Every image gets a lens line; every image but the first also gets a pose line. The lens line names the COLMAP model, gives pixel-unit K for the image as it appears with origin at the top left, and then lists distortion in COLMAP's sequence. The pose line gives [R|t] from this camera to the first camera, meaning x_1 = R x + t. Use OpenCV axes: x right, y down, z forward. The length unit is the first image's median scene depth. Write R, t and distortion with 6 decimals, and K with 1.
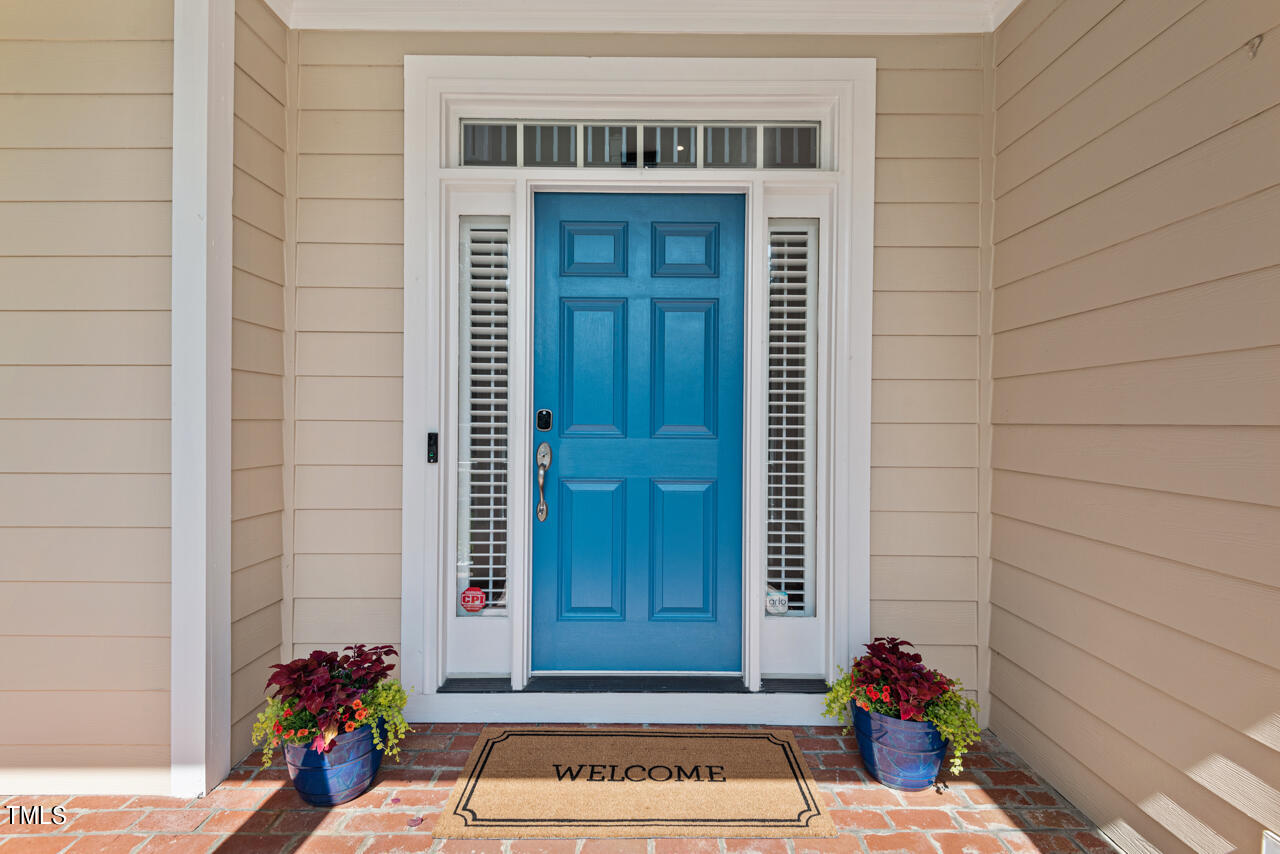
lens RADIAL K [[576.6, 0, 638.6], [0, 576.6, 428.2], [0, 0, 1]] dist [0.026068, -0.012485]
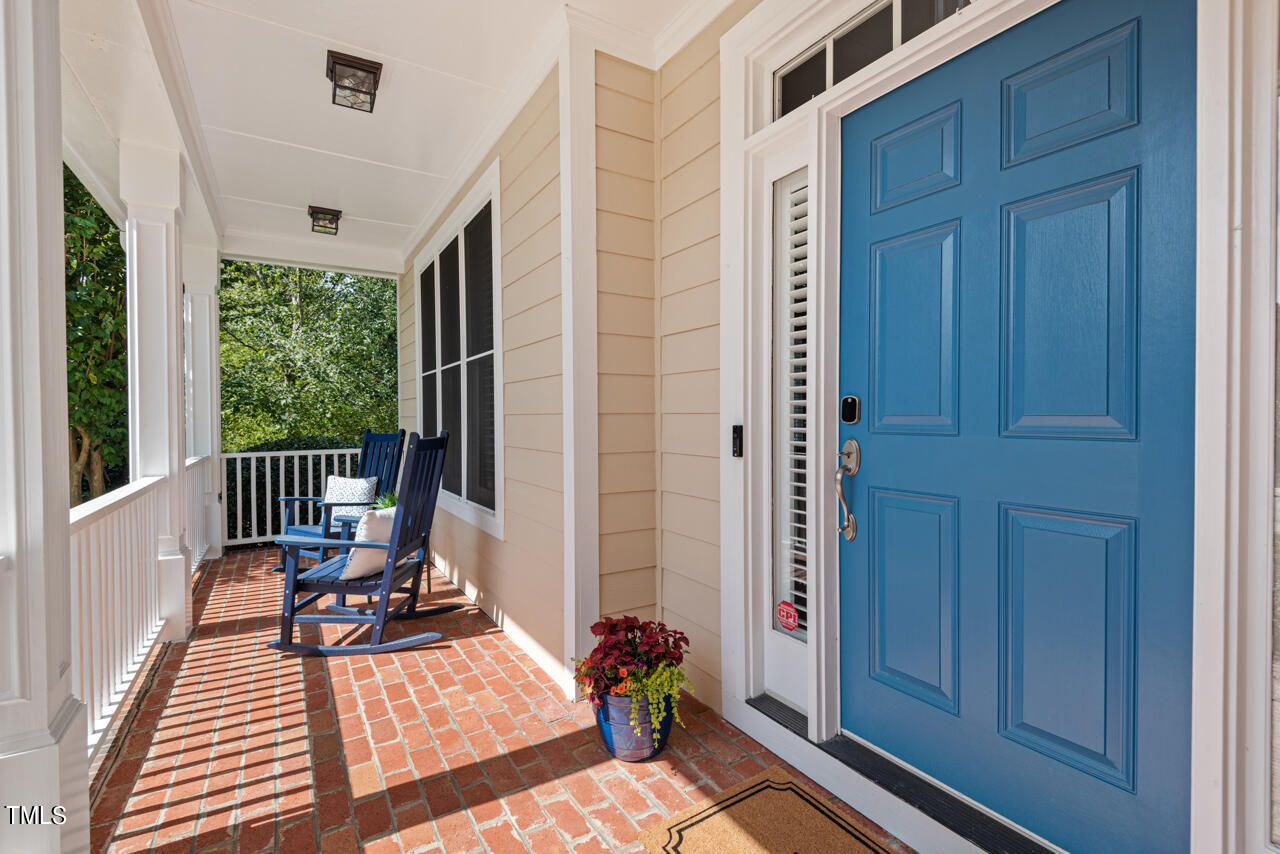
lens RADIAL K [[576.6, 0, 638.9], [0, 576.6, 426.1], [0, 0, 1]] dist [0.026068, -0.012485]
pose [[0.527027, 0.006715, -0.849822, 0.357076], [-0.001175, 0.999974, 0.007173, 0.002755], [0.849848, -0.002782, 0.527021, 0.364716]]
